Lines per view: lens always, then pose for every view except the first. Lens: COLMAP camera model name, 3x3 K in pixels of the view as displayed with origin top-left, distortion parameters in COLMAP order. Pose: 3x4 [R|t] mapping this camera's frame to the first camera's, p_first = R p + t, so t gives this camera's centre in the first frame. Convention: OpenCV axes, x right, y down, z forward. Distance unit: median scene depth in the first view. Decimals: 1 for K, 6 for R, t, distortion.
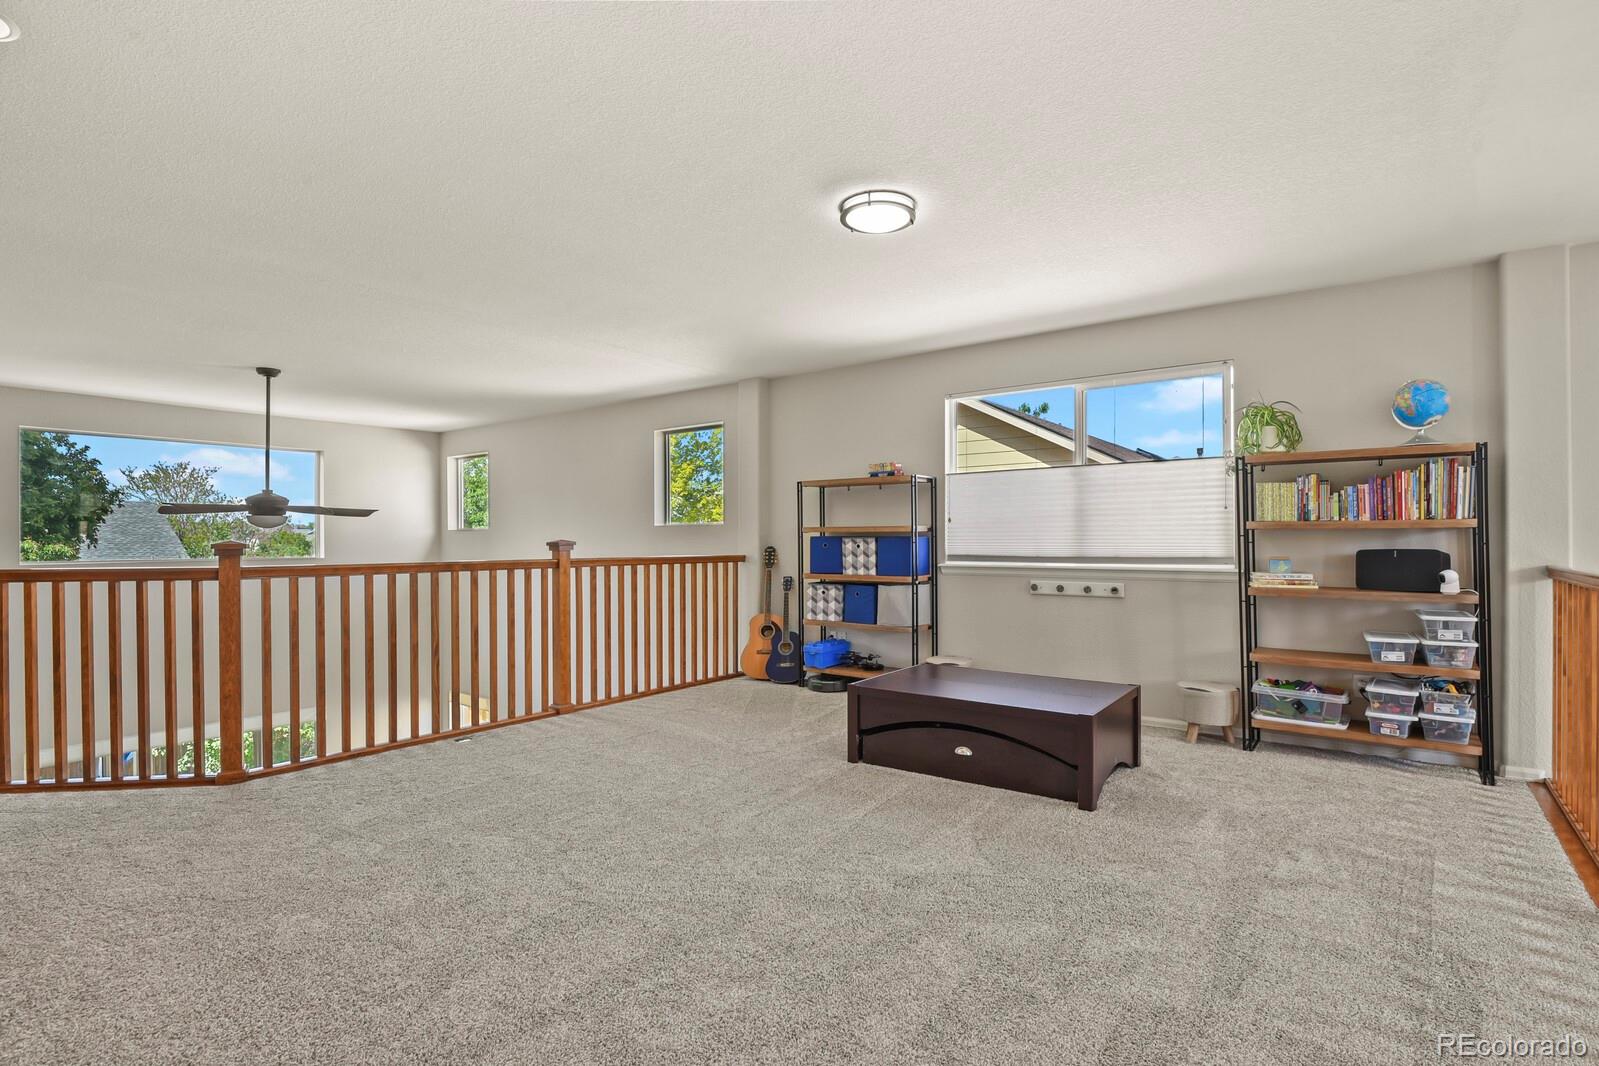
lens RADIAL K [[775.8, 0, 800.2], [0, 775.8, 538.2], [0, 0, 1]] dist [-0.010851, -0.003902]
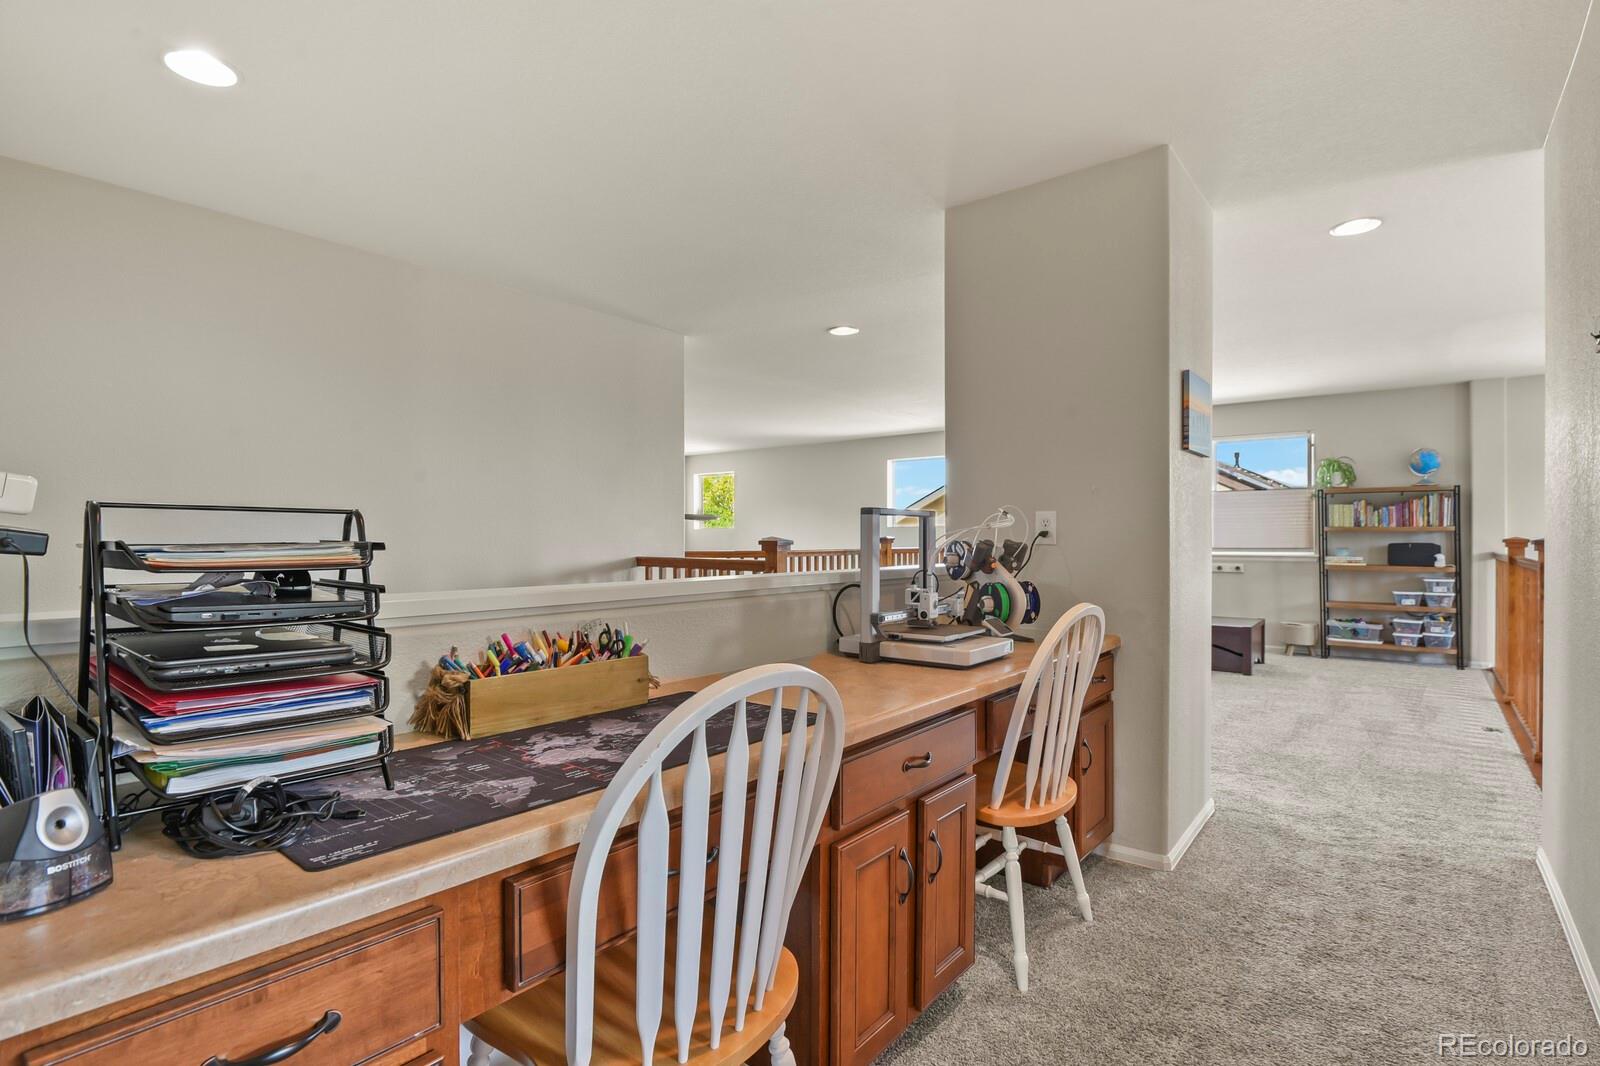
lens RADIAL K [[776.3, 0, 800.6], [0, 776.3, 537.7], [0, 0, 1]] dist [-0.010851, -0.003902]
pose [[0.999774, 0.005067, -0.020669, -0.595162], [-0.005082, 0.999987, -0.000659, 0.010423], [0.020665, 0.000764, 0.999786, -0.803046]]
